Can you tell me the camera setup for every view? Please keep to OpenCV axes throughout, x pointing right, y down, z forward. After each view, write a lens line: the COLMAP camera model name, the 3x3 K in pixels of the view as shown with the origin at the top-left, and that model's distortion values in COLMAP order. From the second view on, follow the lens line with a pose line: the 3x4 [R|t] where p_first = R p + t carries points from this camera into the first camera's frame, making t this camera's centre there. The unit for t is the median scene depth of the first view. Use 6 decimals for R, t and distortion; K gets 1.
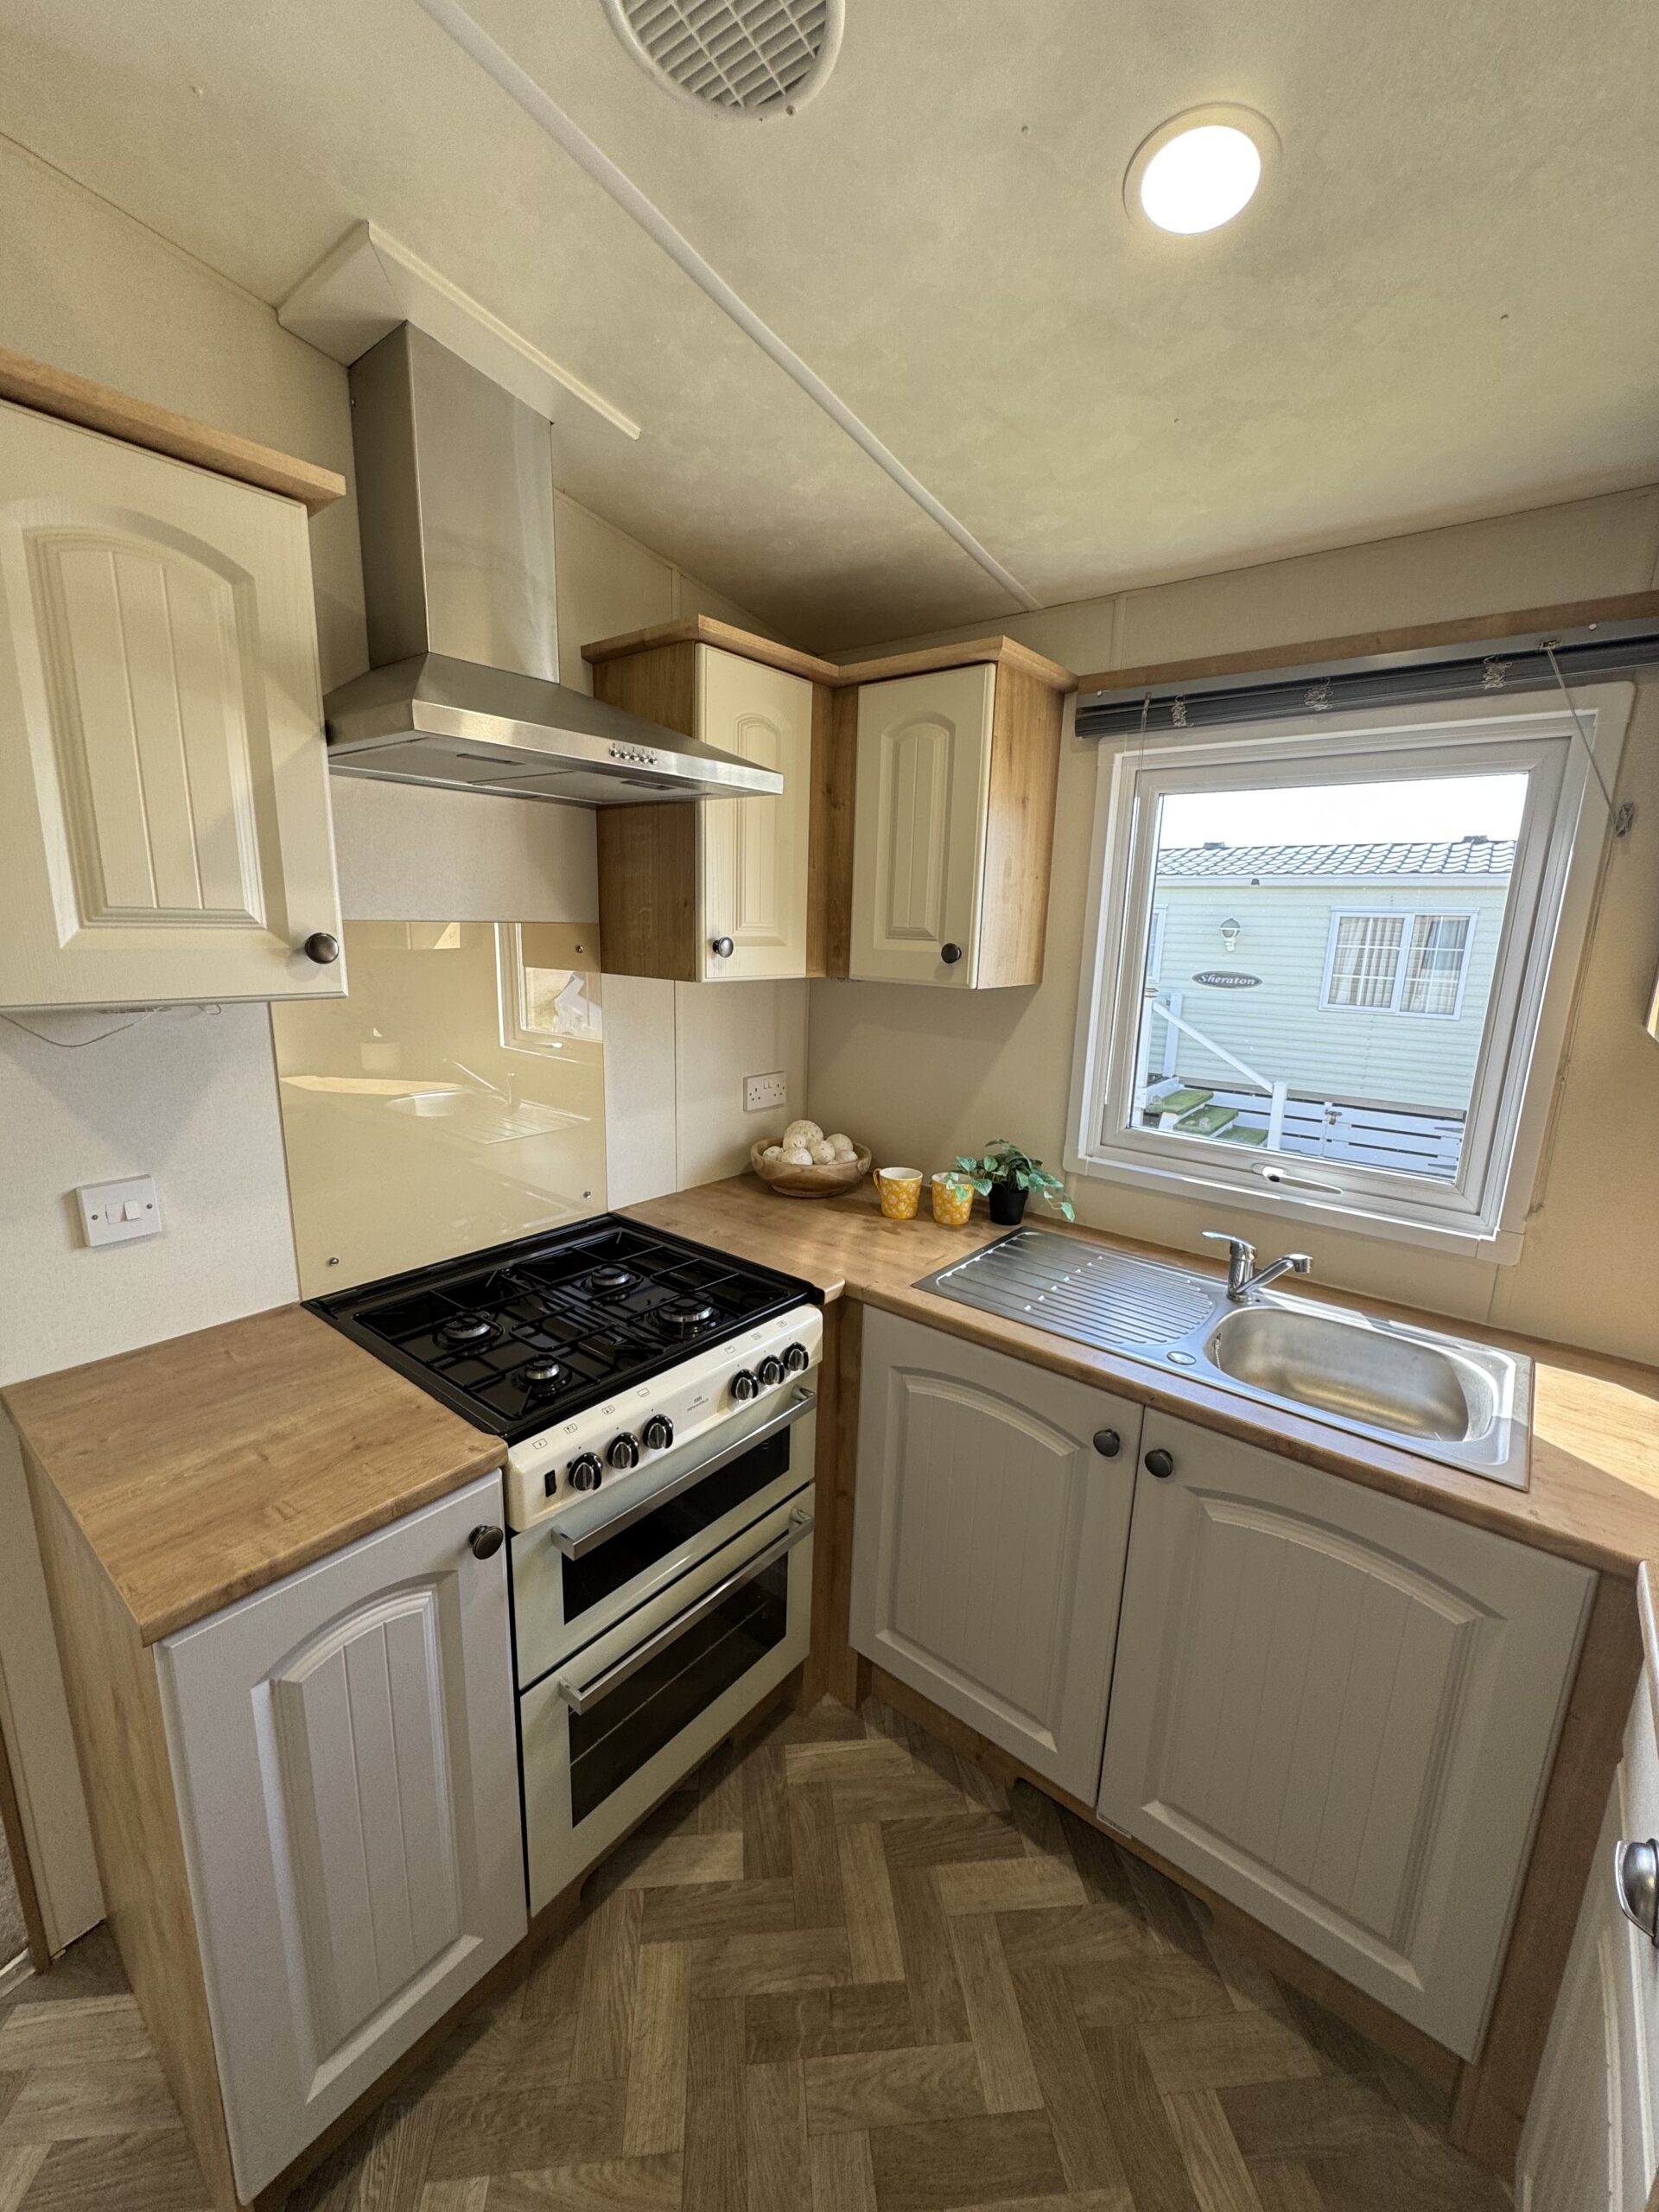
lens RADIAL K [[884.6, 0, 829.5], [0, 884.6, 1106.0], [0, 0, 1]] dist [0.001045, 0.000155]
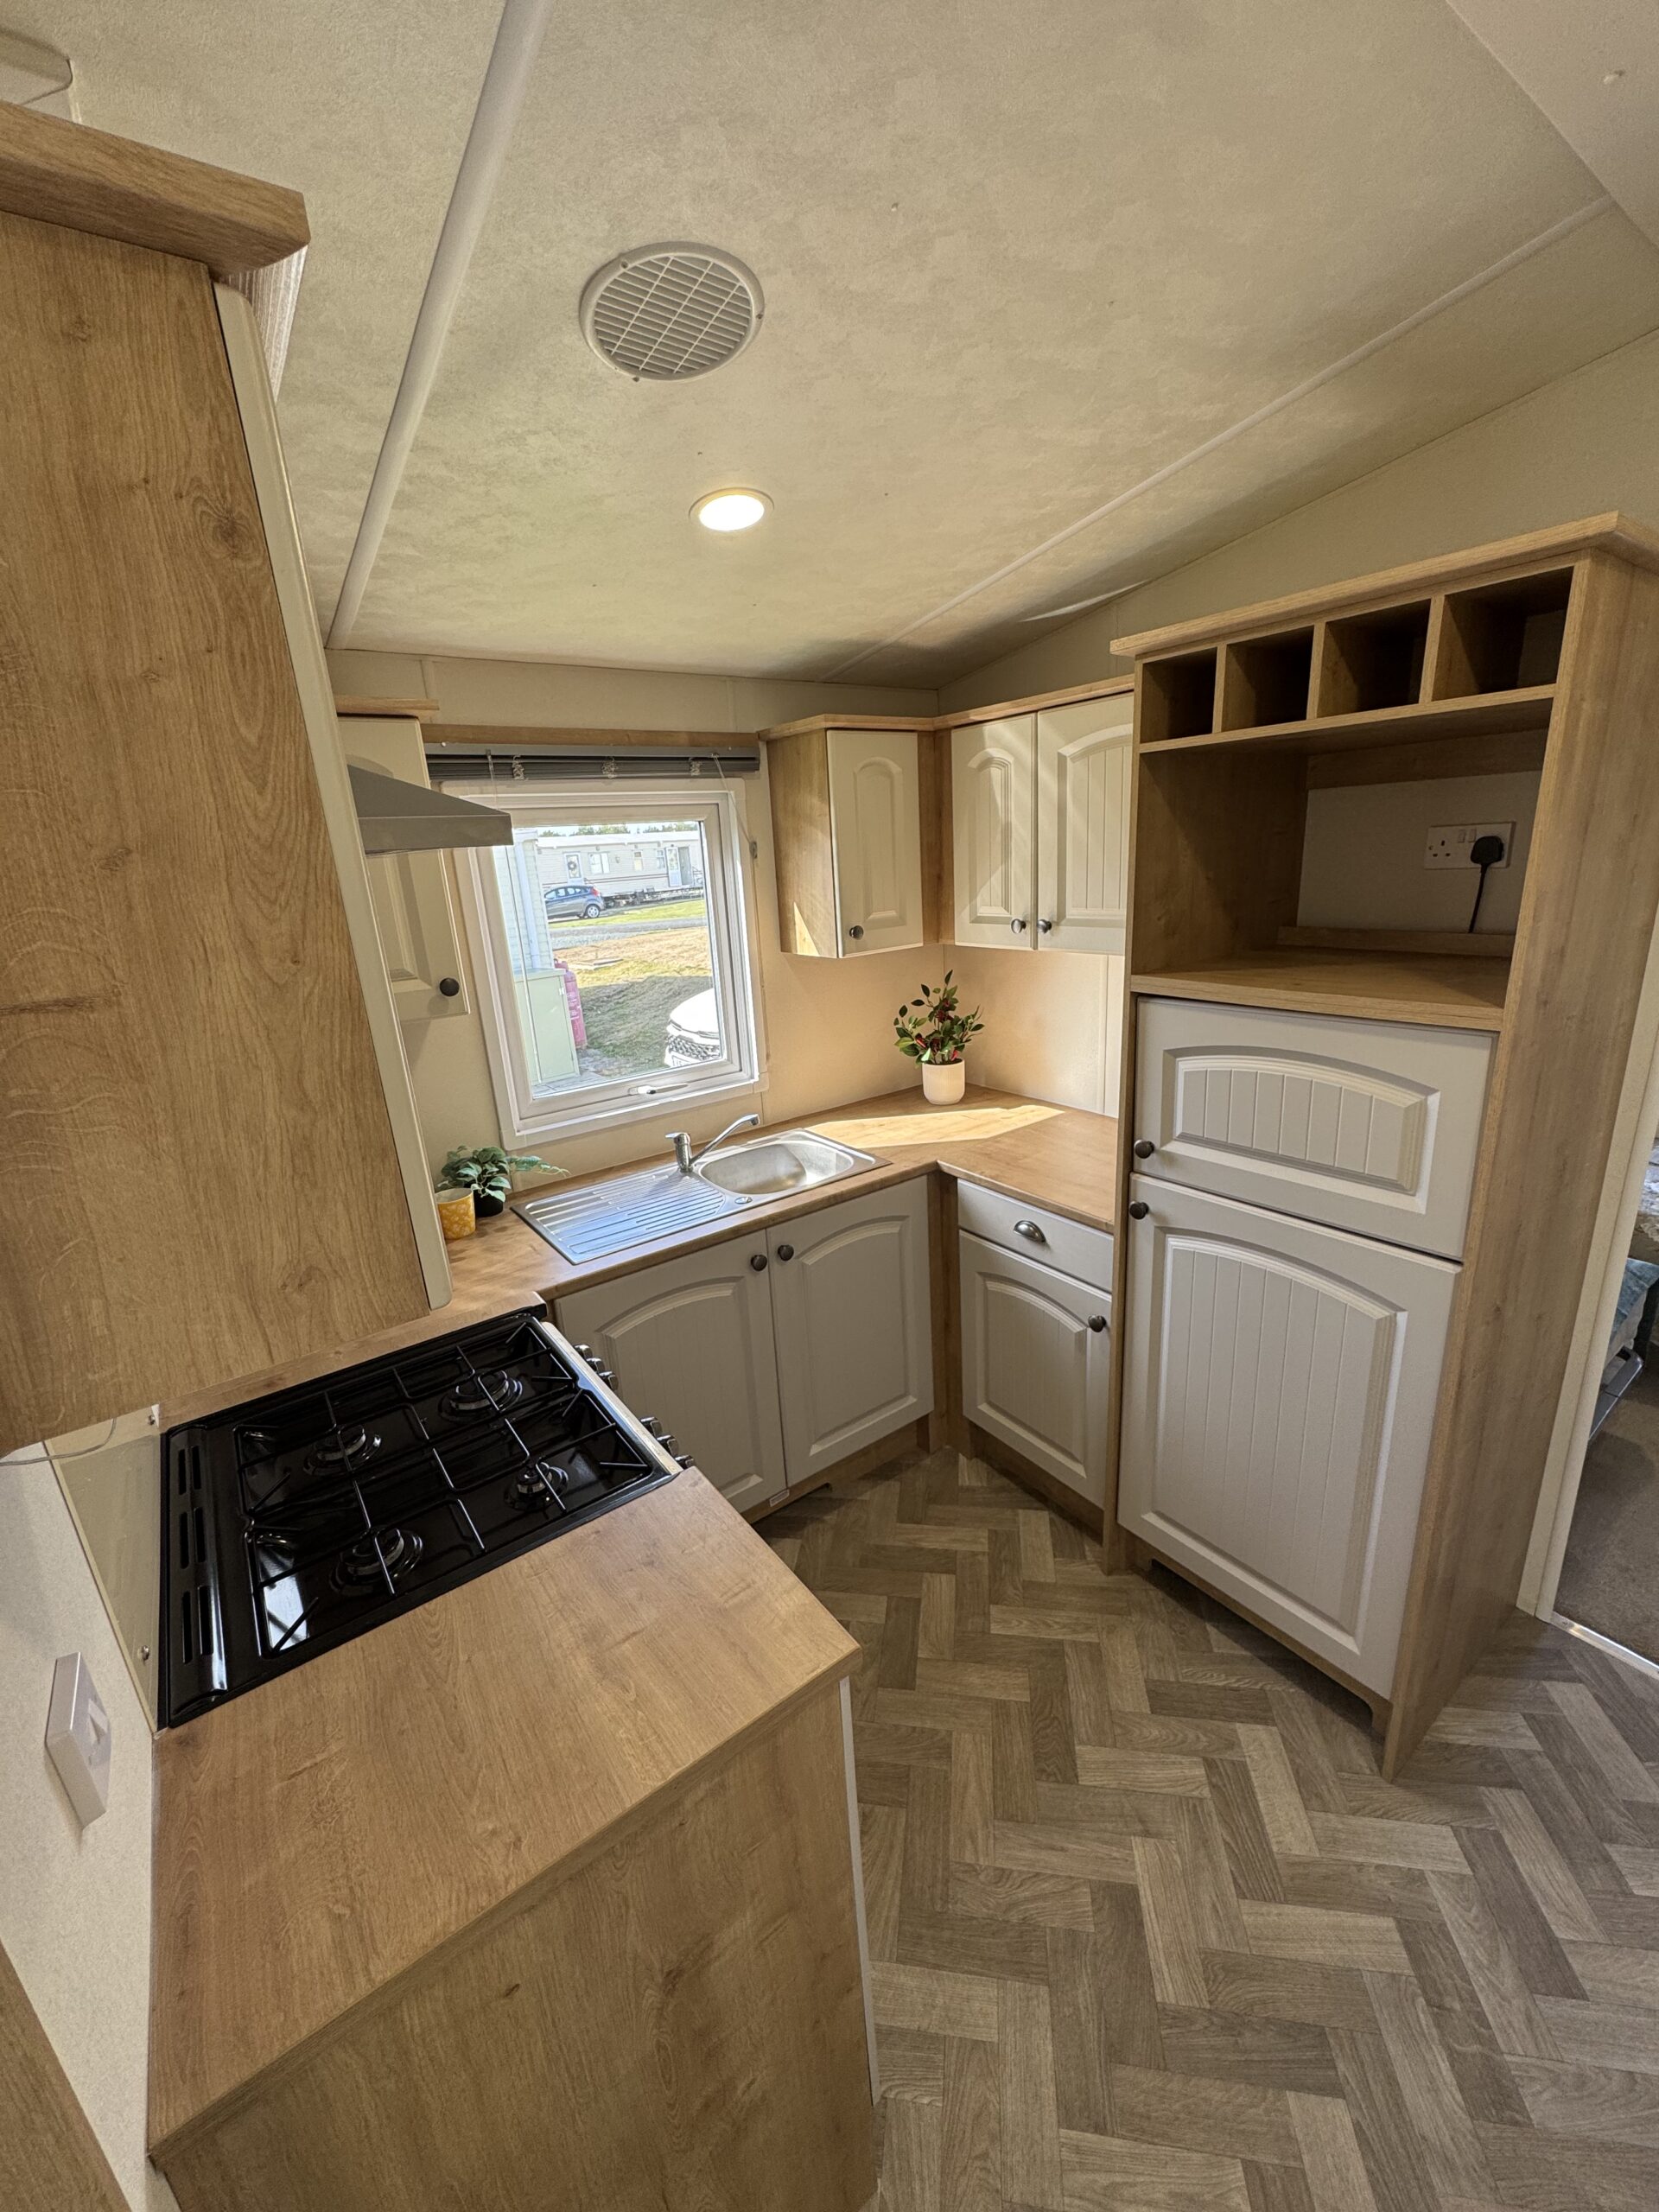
lens RADIAL K [[884.6, 0, 829.5], [0, 884.6, 1106.0], [0, 0, 1]] dist [0.001045, 0.000155]
pose [[0.254599, -0.314444, 0.914497, -0.803542], [0.266385, 0.931878, 0.246257, -0.186235], [-0.929634, 0.180912, 0.321018, 0.262196]]
